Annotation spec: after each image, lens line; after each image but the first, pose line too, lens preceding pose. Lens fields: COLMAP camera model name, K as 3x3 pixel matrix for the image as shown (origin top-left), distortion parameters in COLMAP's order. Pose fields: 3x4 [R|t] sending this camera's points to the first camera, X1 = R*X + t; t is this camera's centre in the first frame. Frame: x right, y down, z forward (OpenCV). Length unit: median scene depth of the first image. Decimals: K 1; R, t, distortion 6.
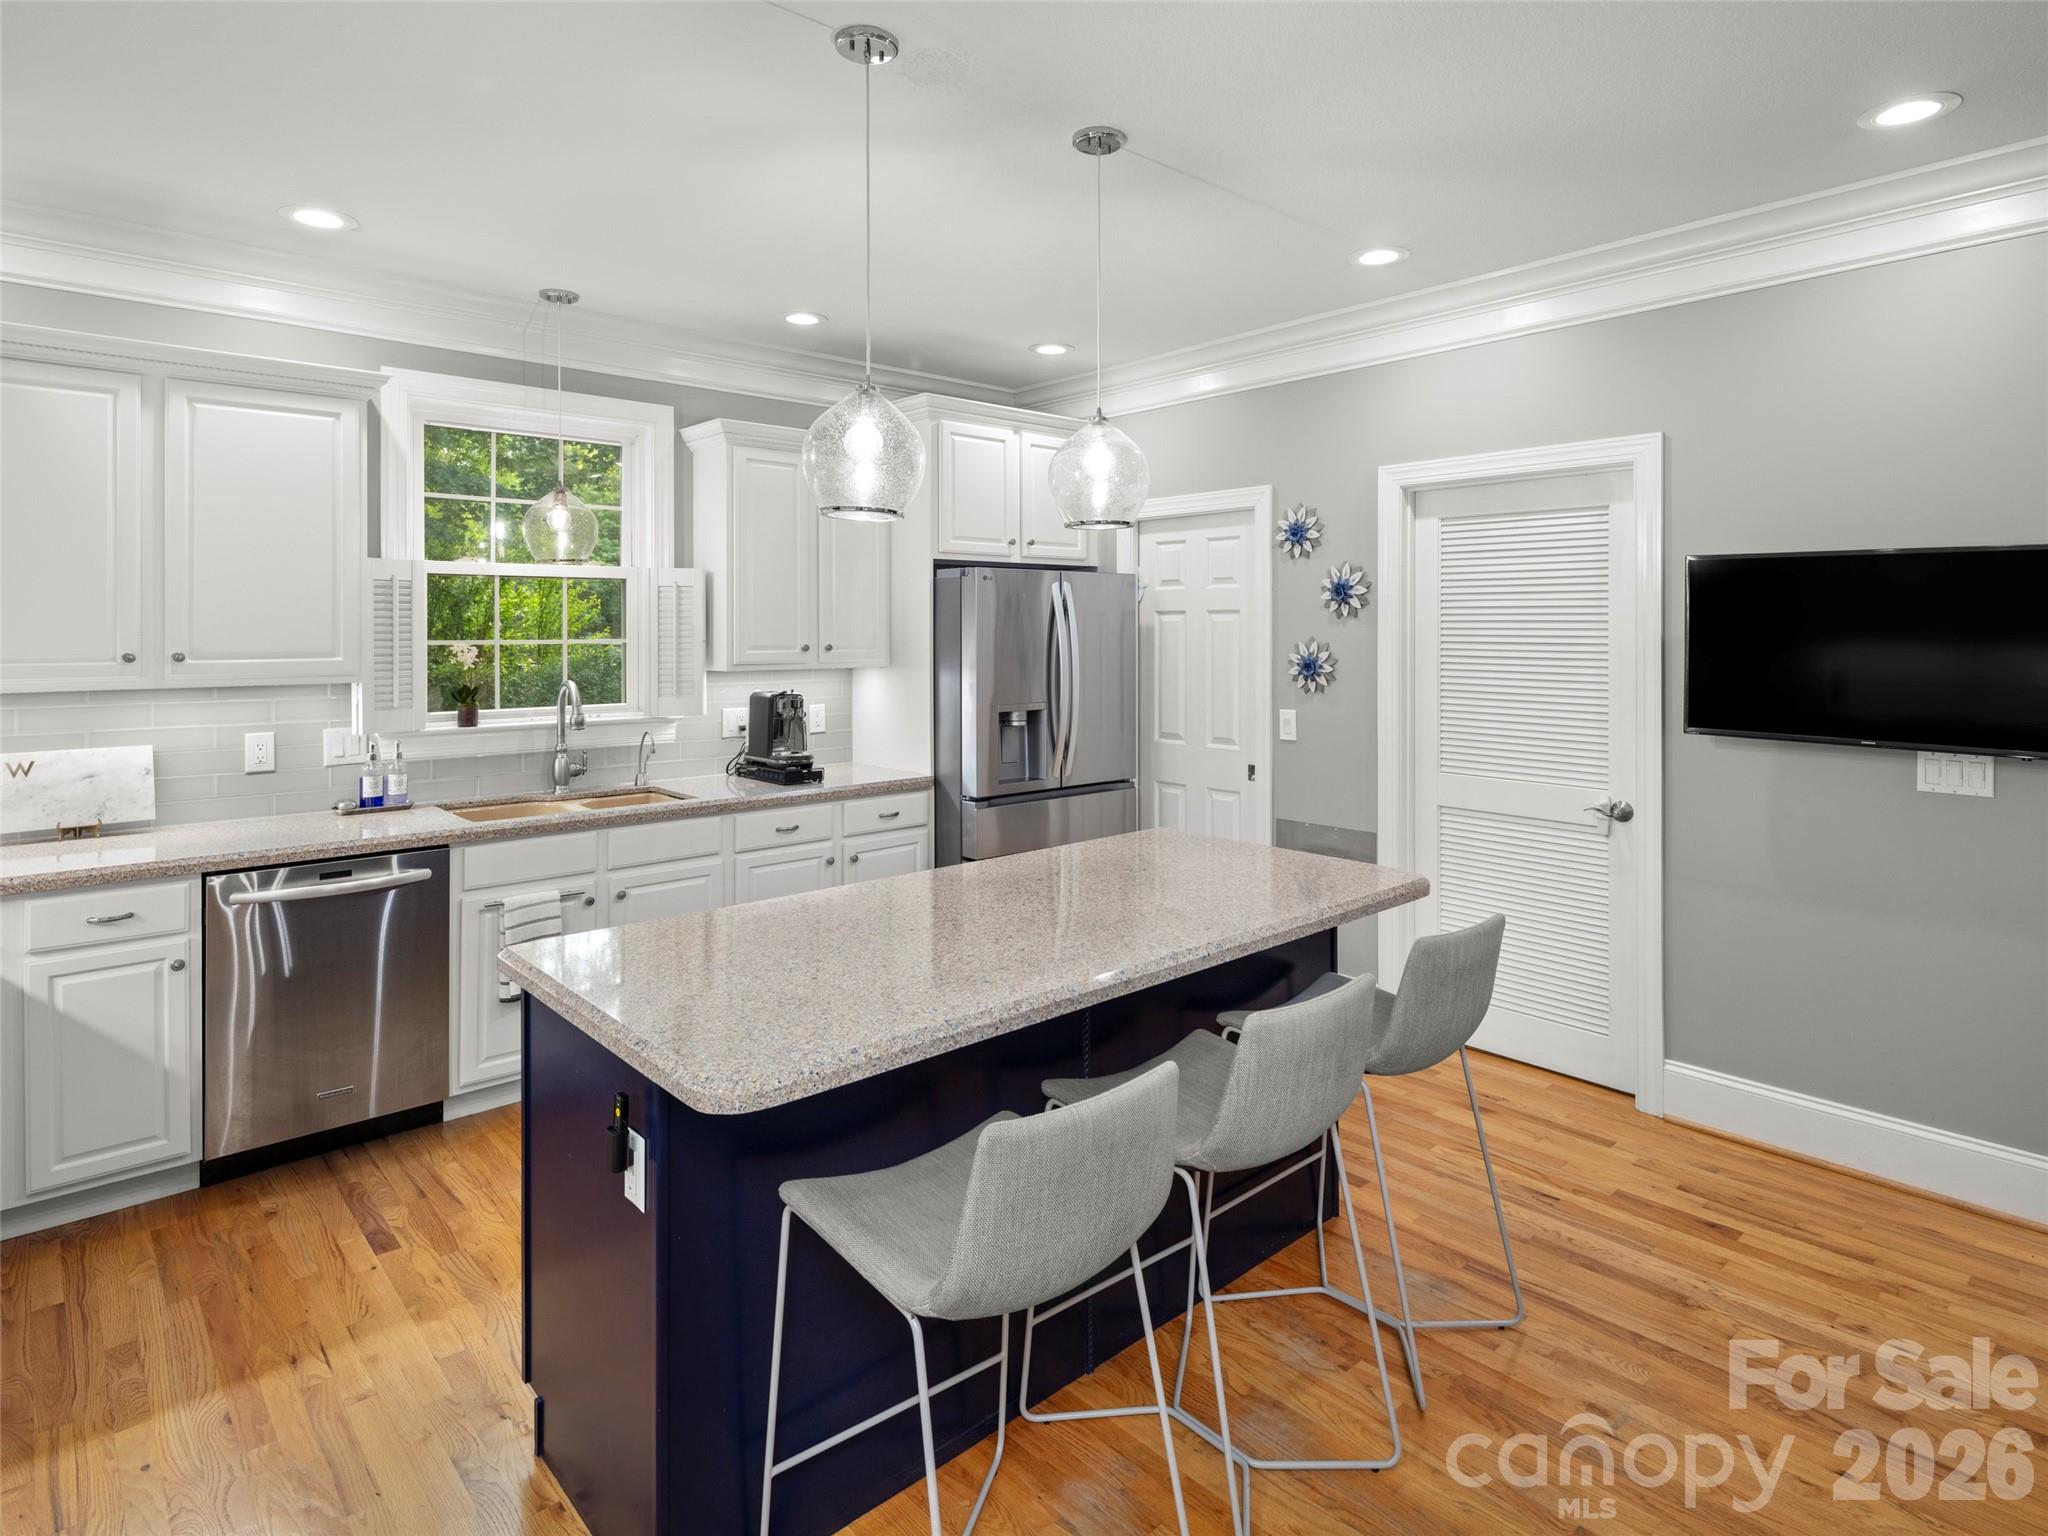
lens RADIAL K [[1125.2, 0, 1036.8], [0, 1125.2, 629.1], [0, 0, 1]] dist [0.004057, -0.002523]
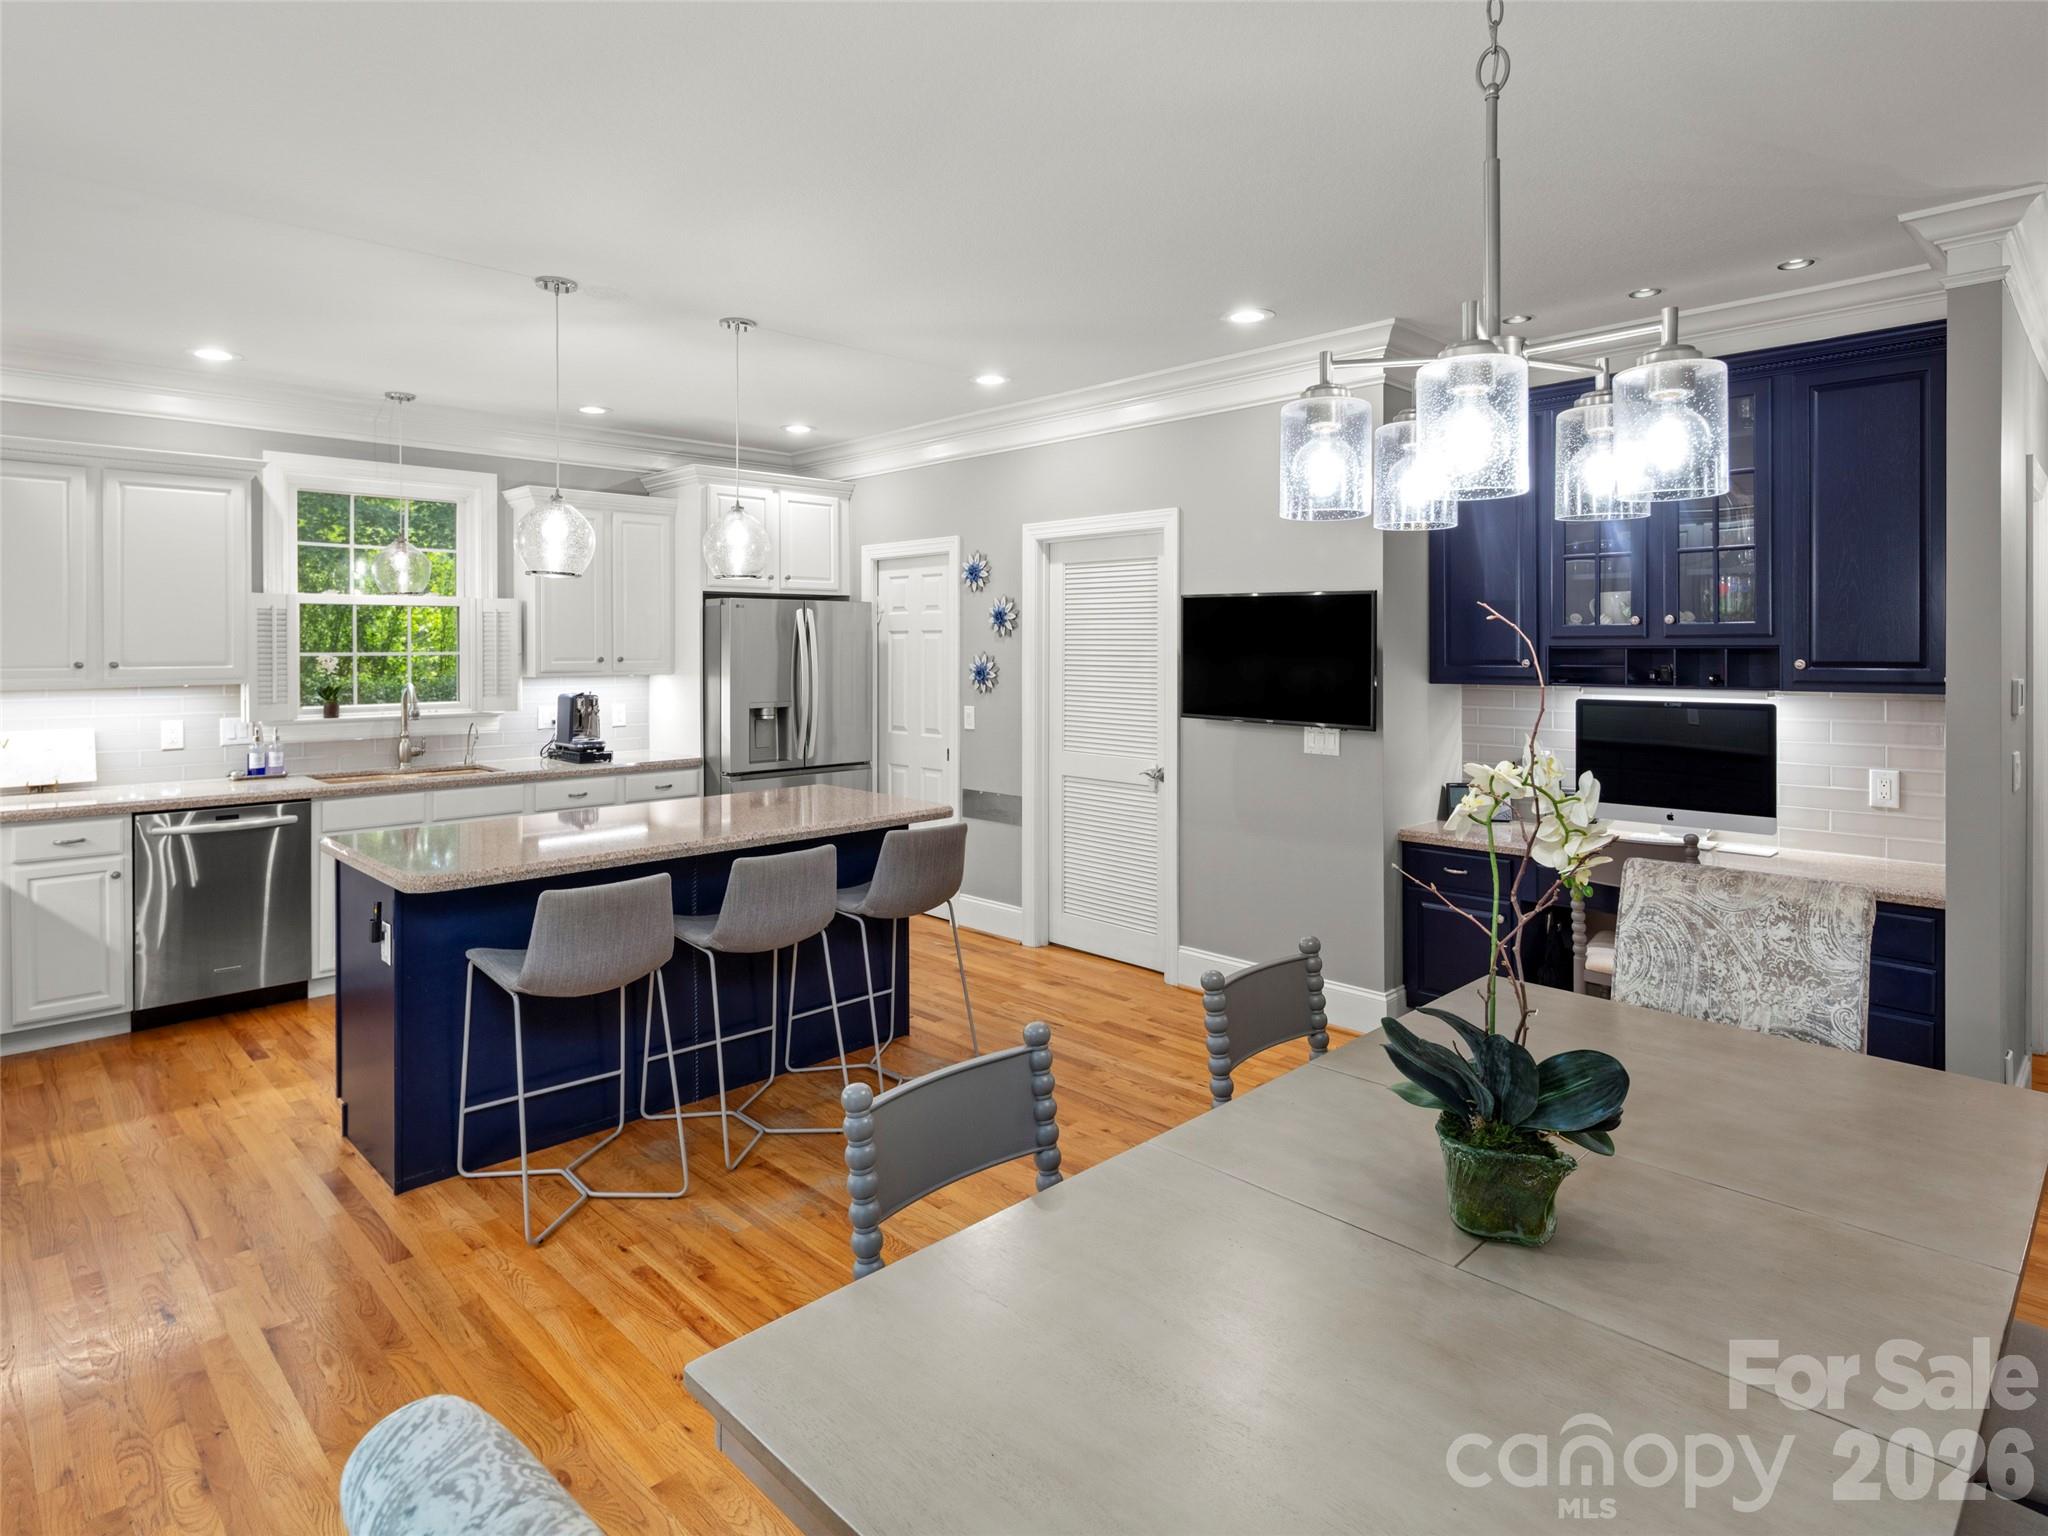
lens RADIAL K [[1139.1, 0, 1016.6], [0, 1139.1, 649.1], [0, 0, 1]] dist [0.002058, -0.001085]
pose [[0.999368, 0.000166, 0.035542, 0.276837], [-0.000324, 0.999990, 0.004440, -0.001554], [-0.035540, -0.004449, 0.999358, -0.406131]]
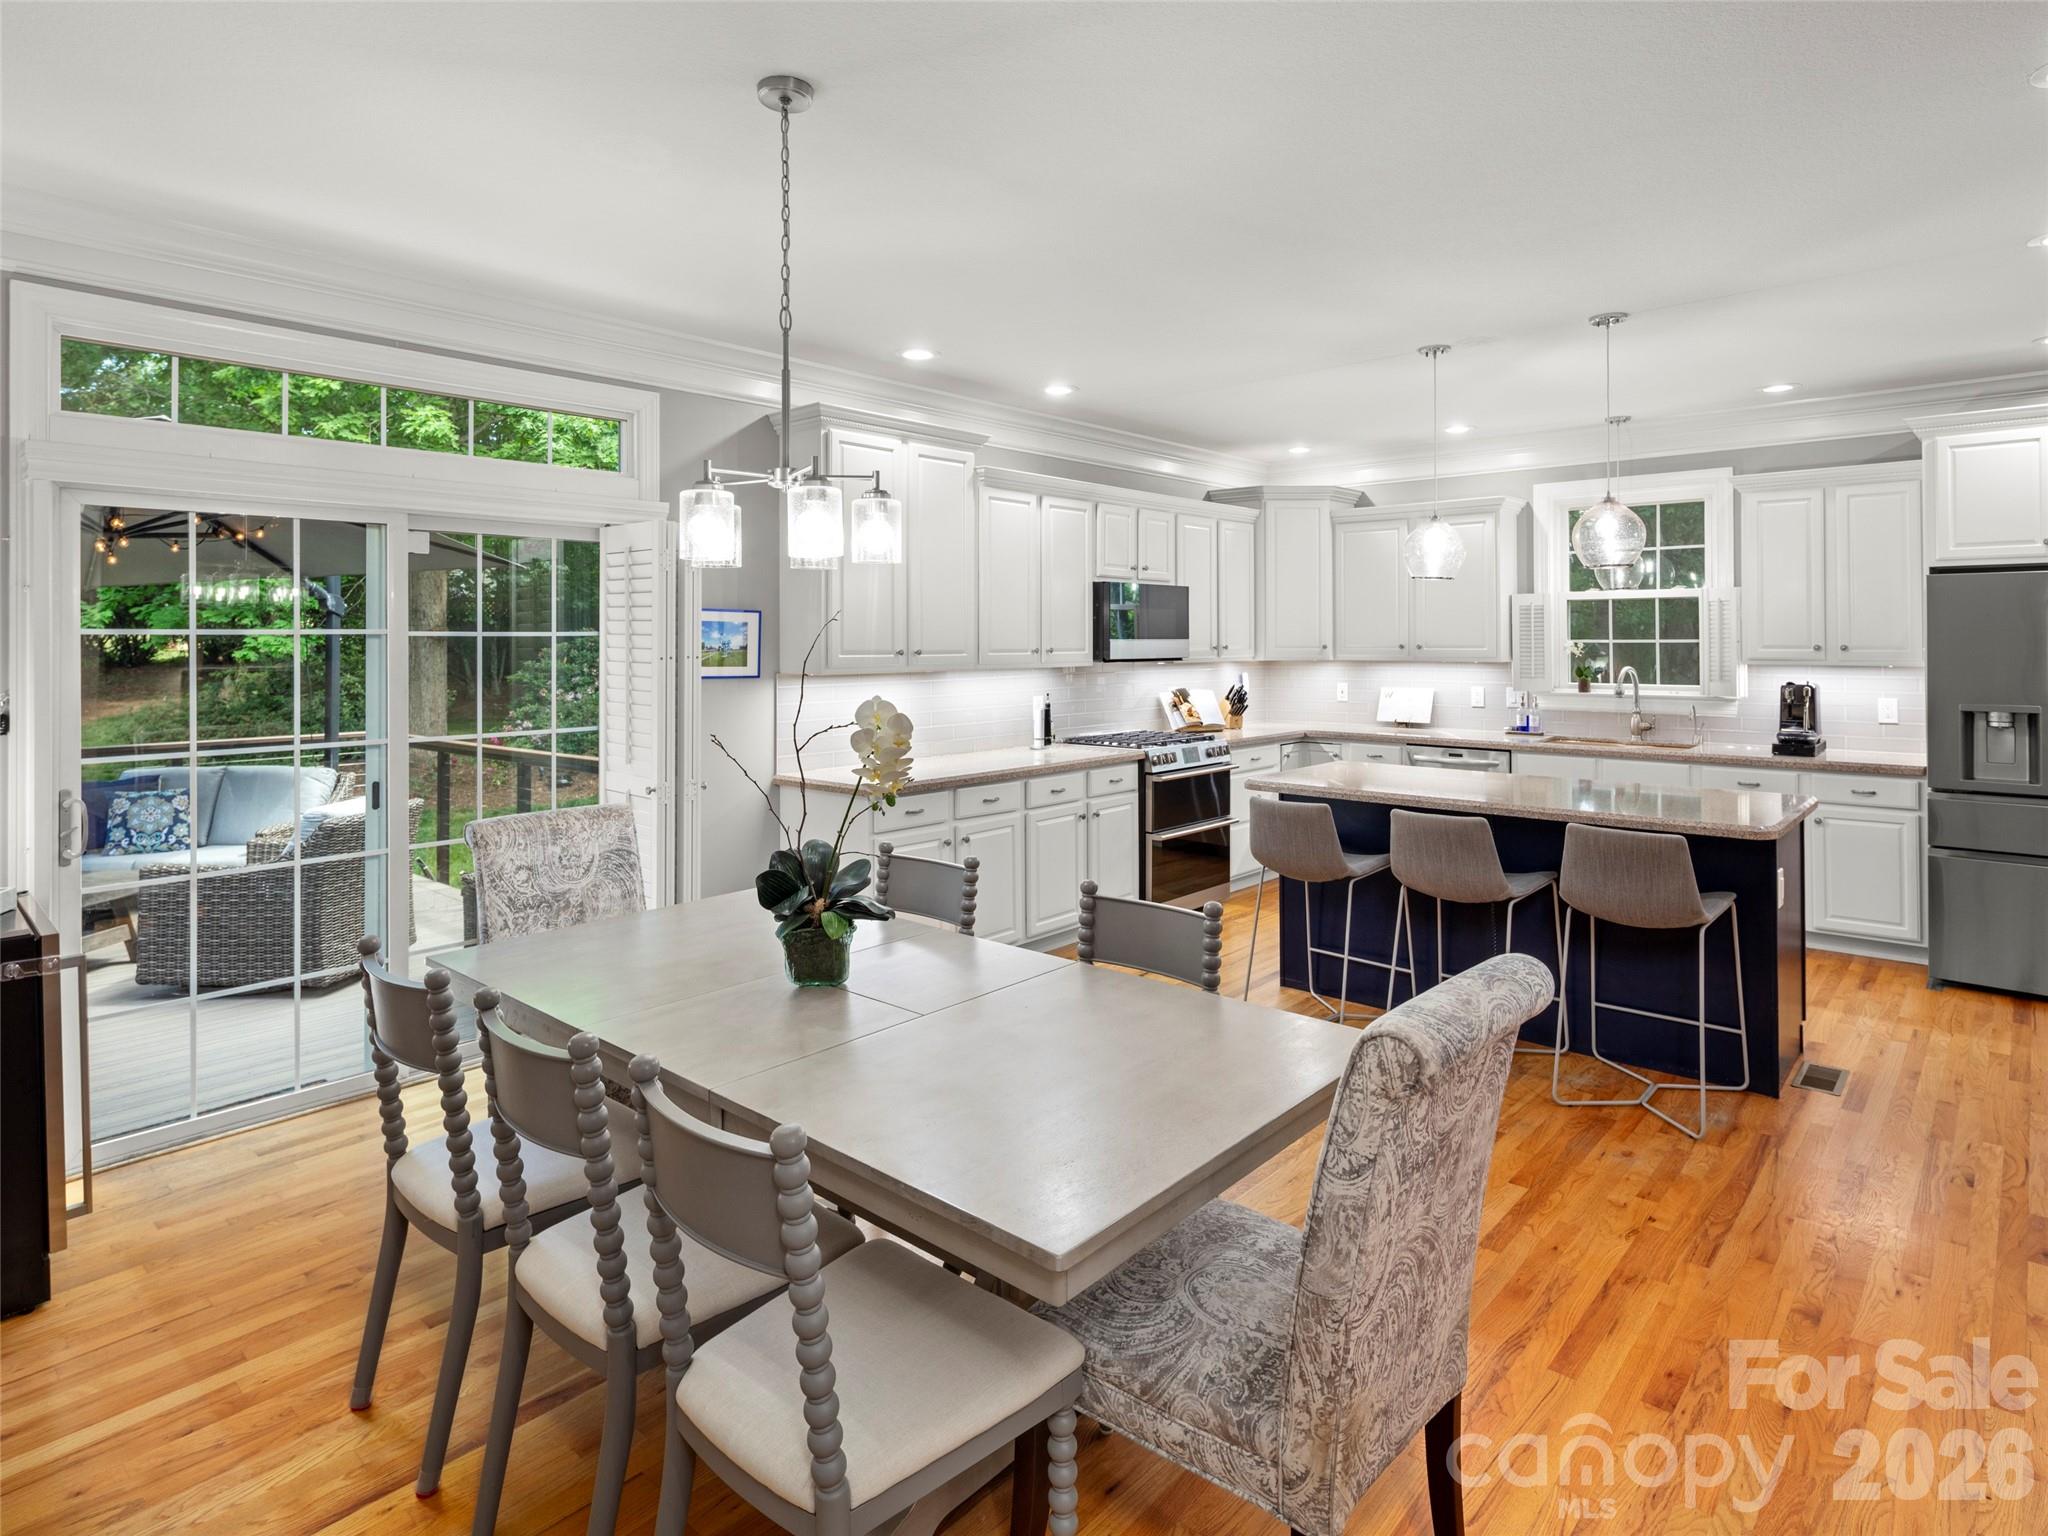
lens RADIAL K [[1125.2, 0, 1036.8], [0, 1125.2, 629.1], [0, 0, 1]] dist [0.004057, -0.002523]
pose [[0.105143, -0.005419, -0.994442, 1.113226], [0.004388, 0.999978, -0.004985, -0.001296], [0.994447, -0.003839, 0.105164, 0.035669]]
